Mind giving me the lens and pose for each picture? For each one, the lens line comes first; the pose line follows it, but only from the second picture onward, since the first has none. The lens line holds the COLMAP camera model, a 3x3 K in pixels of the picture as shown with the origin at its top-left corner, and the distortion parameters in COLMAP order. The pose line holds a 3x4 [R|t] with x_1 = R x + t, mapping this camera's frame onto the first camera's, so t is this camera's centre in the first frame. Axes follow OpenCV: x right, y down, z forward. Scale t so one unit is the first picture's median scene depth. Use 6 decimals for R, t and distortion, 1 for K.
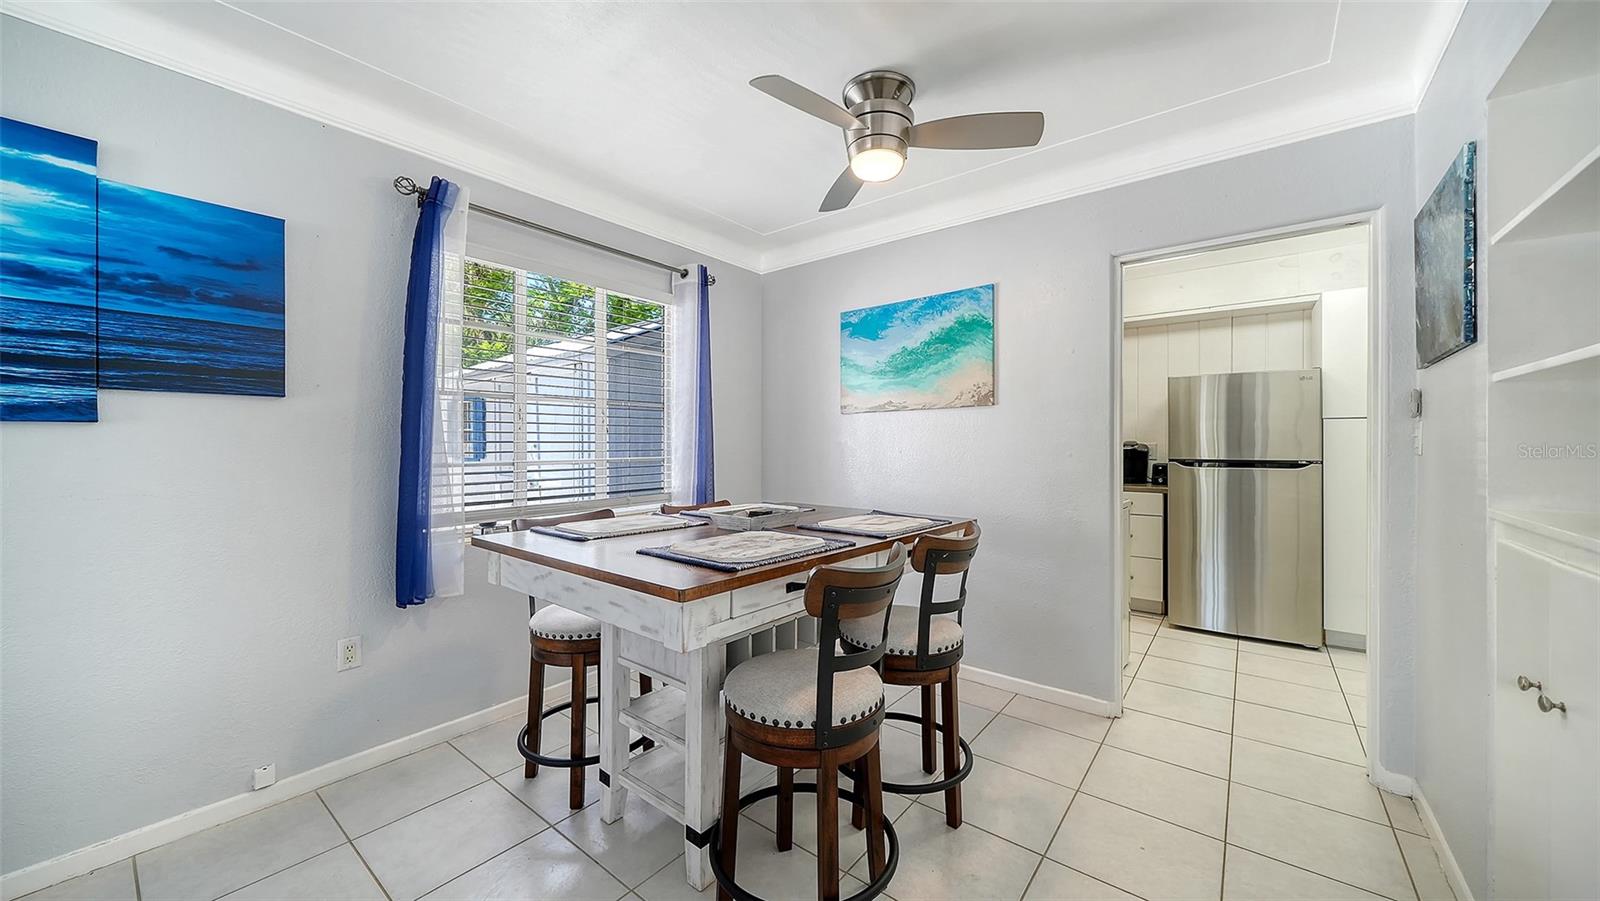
lens RADIAL K [[567.4, 0, 800.0], [0, 567.4, 450.5], [0, 0, 1]] dist [0.001112, -0.000092]
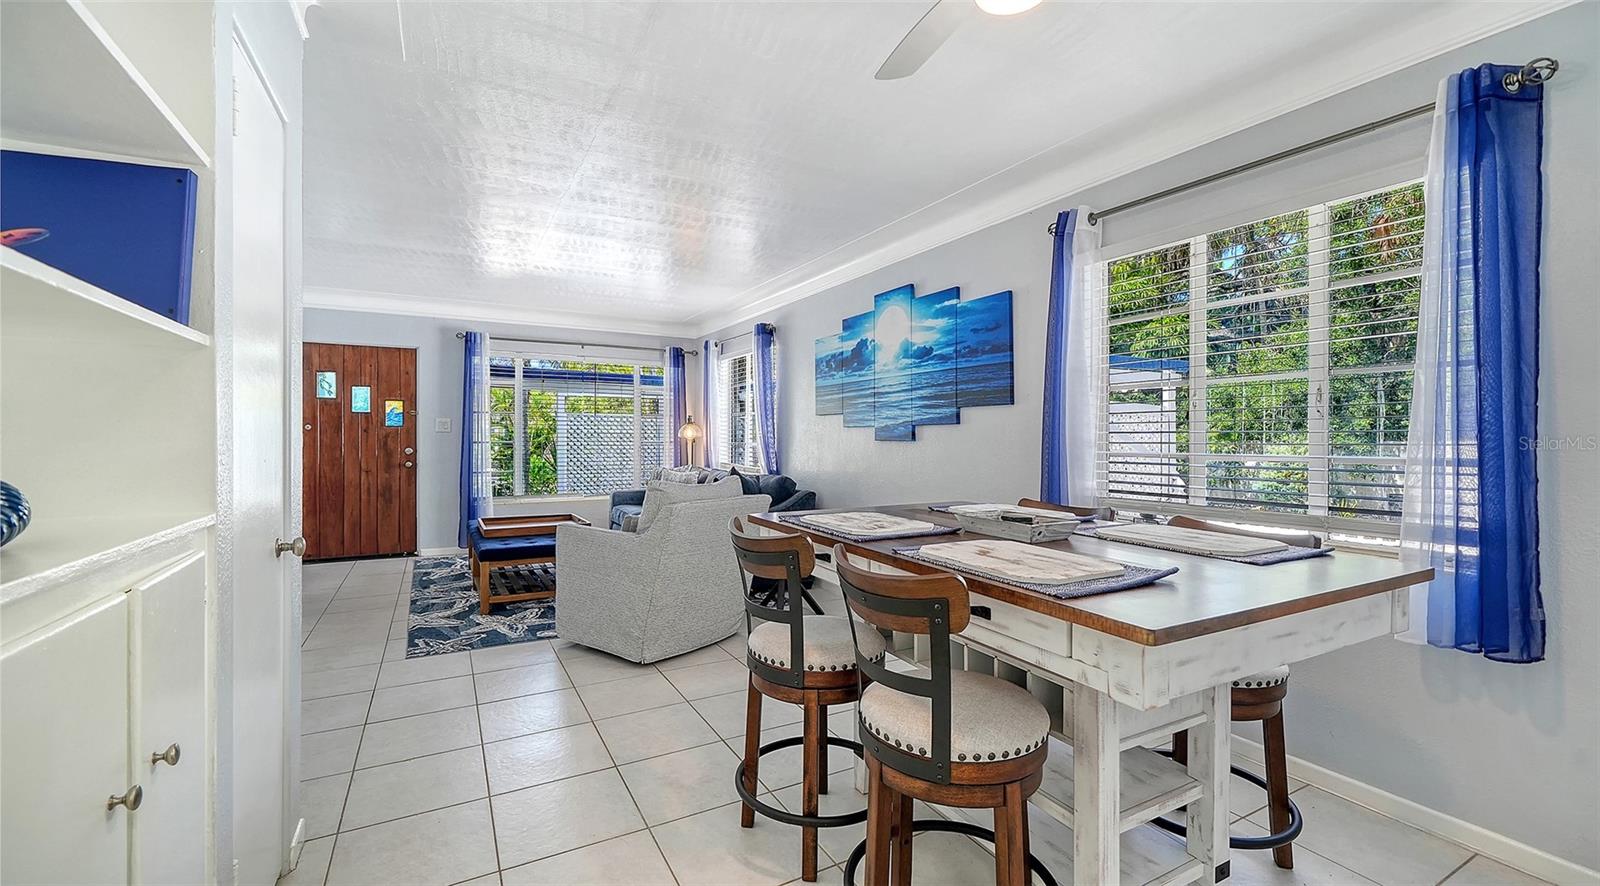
lens RADIAL K [[666.1, 0, 800.0], [0, 666.1, 443.0], [0, 0, 1]] dist [0.001103, 0.000059]
pose [[-0.387990, 0.004611, -0.921652, 0.993651], [-0.017562, 0.999769, 0.012395, -0.001745], [0.921496, 0.020995, -0.387820, 1.187052]]
